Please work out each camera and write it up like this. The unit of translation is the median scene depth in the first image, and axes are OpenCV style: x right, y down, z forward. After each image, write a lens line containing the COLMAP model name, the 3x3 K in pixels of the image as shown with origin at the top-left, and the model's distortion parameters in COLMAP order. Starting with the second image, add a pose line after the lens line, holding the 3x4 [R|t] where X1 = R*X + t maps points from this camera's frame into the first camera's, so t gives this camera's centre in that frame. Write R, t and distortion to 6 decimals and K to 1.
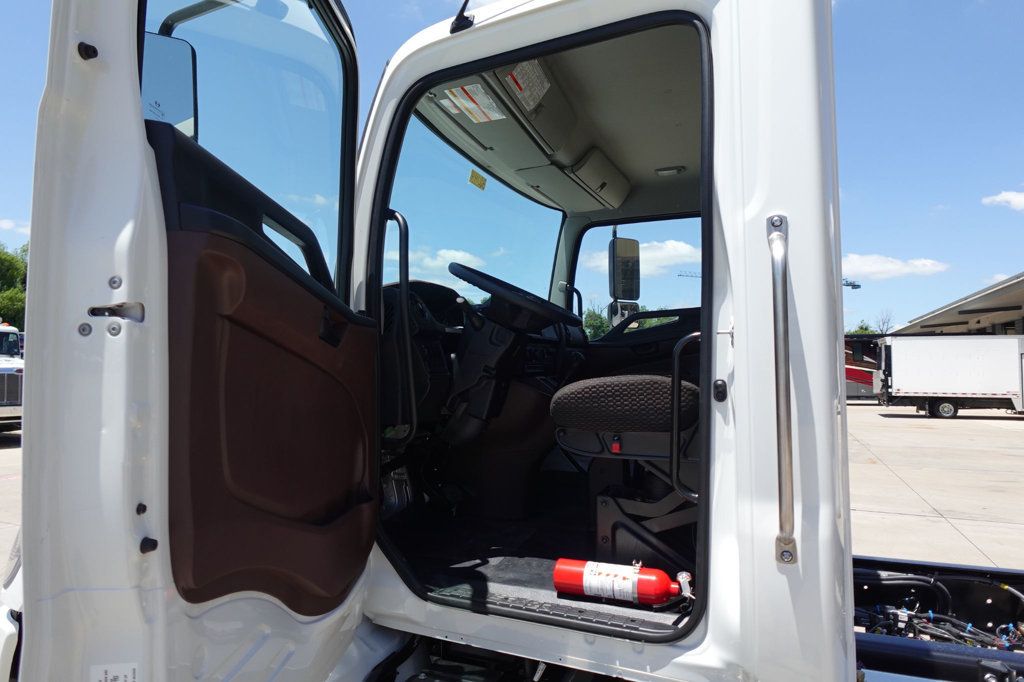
lens RADIAL K [[610.7, 0, 515.2], [0, 610.7, 339.8], [0, 0, 1]] dist [-0.000580, 0.001382]
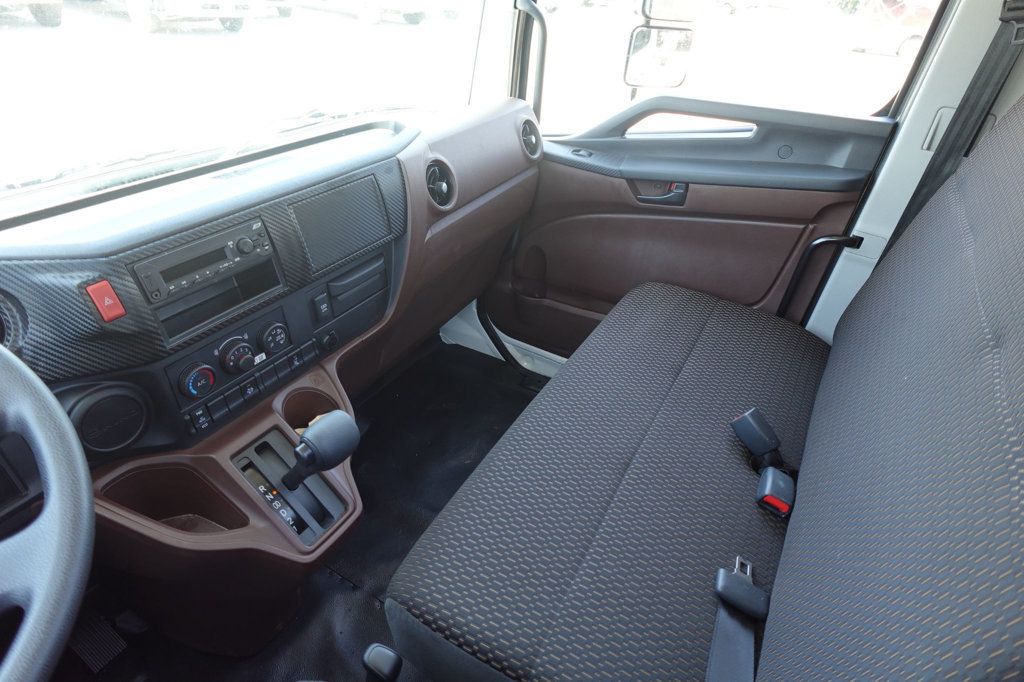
lens RADIAL K [[578.0, 0, 511.7], [0, 578.0, 342.7], [0, 0, 1]] dist [-0.003467, 0.001455]
pose [[0.986187, 0.153514, -0.062203, 0.156119], [-0.086276, 0.796649, 0.598253, -0.148998], [0.141394, -0.584623, 0.798889, 0.593742]]
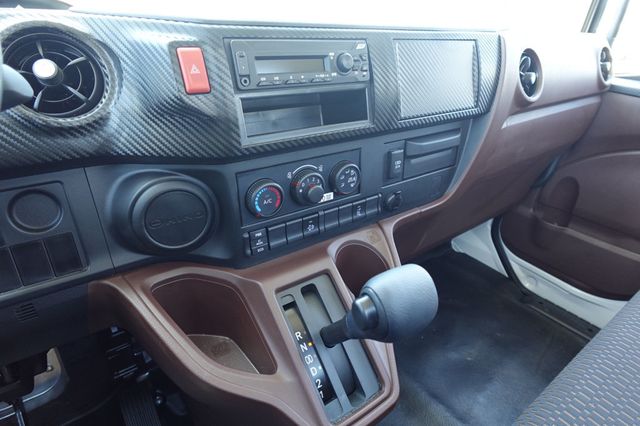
lens RADIAL K [[360.9, 0, 321.3], [0, 360.9, 213.6], [0, 0, 1]] dist [-0.000672, -0.000626]
pose [[0.834347, 0.321980, -0.447431, 0.096373], [-0.043697, 0.847759, 0.528579, -0.050106], [0.549505, -0.421466, 0.721395, 0.667919]]
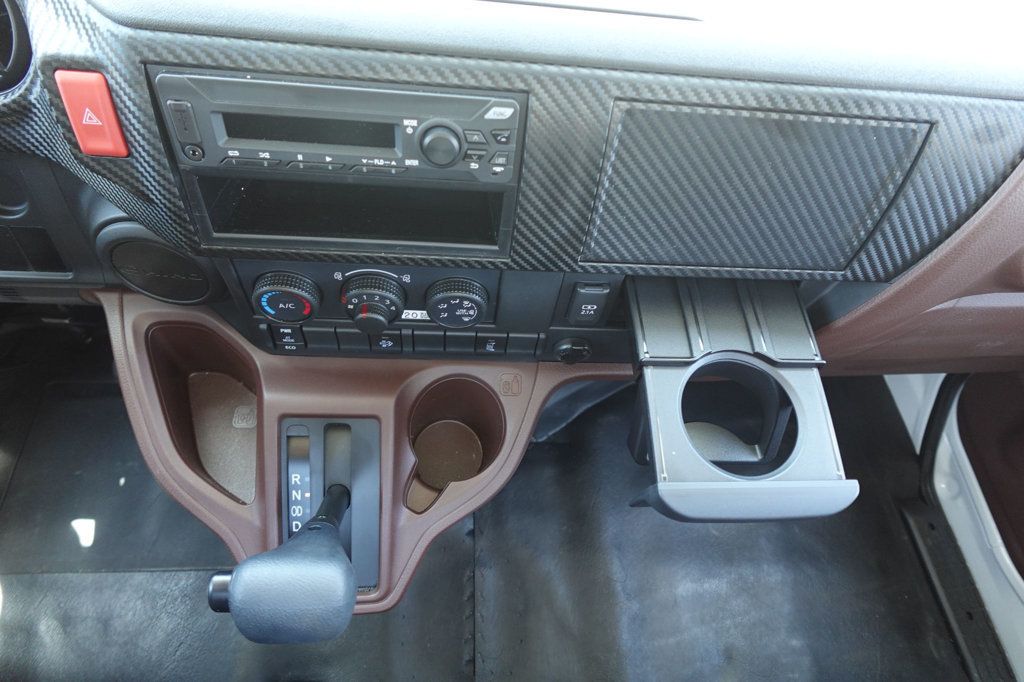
lens RADIAL K [[577.5, 0, 514.1], [0, 577.5, 342.0], [0, 0, 1]] dist [-0.000672, -0.000626]
pose [[0.390151, 0.837332, -0.382960, 0.094955], [-0.080746, 0.445433, 0.891666, -0.100321], [0.917204, -0.316962, 0.241397, 0.771918]]
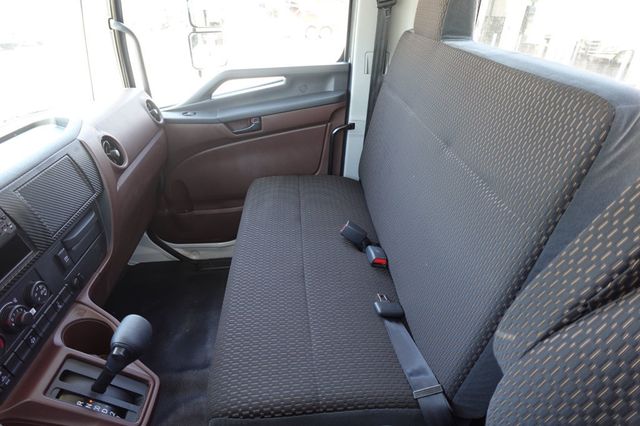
lens RADIAL K [[360.8, 0, 319.5], [0, 360.8, 215.3], [0, 0, 1]] dist [-0.001940, -0.000725]
pose [[0.900530, -0.194318, 0.388955, 0.105391], [-0.049962, 0.842401, 0.536530, -0.141514], [-0.431914, -0.502595, 0.748899, 0.586368]]
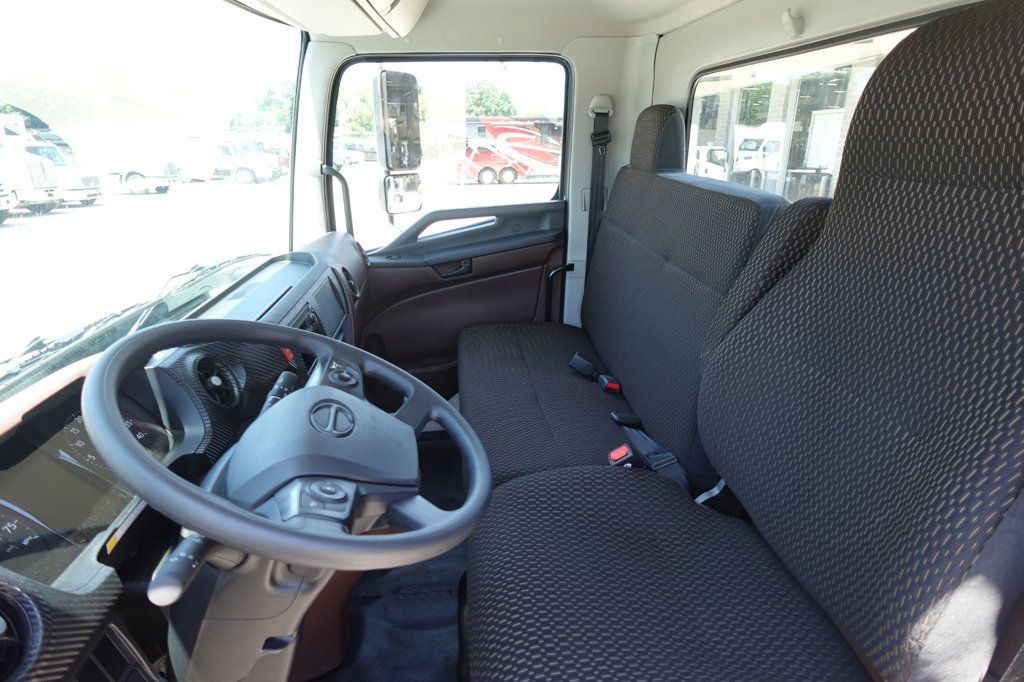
lens RADIAL K [[578.0, 0, 511.7], [0, 578.0, 342.7], [0, 0, 1]] dist [-0.003467, 0.001455]
pose [[0.888777, -0.149688, 0.433207, -0.024762], [-0.024024, 0.928653, 0.370170, -0.156231], [-0.457710, -0.339406, 0.821770, 0.416685]]
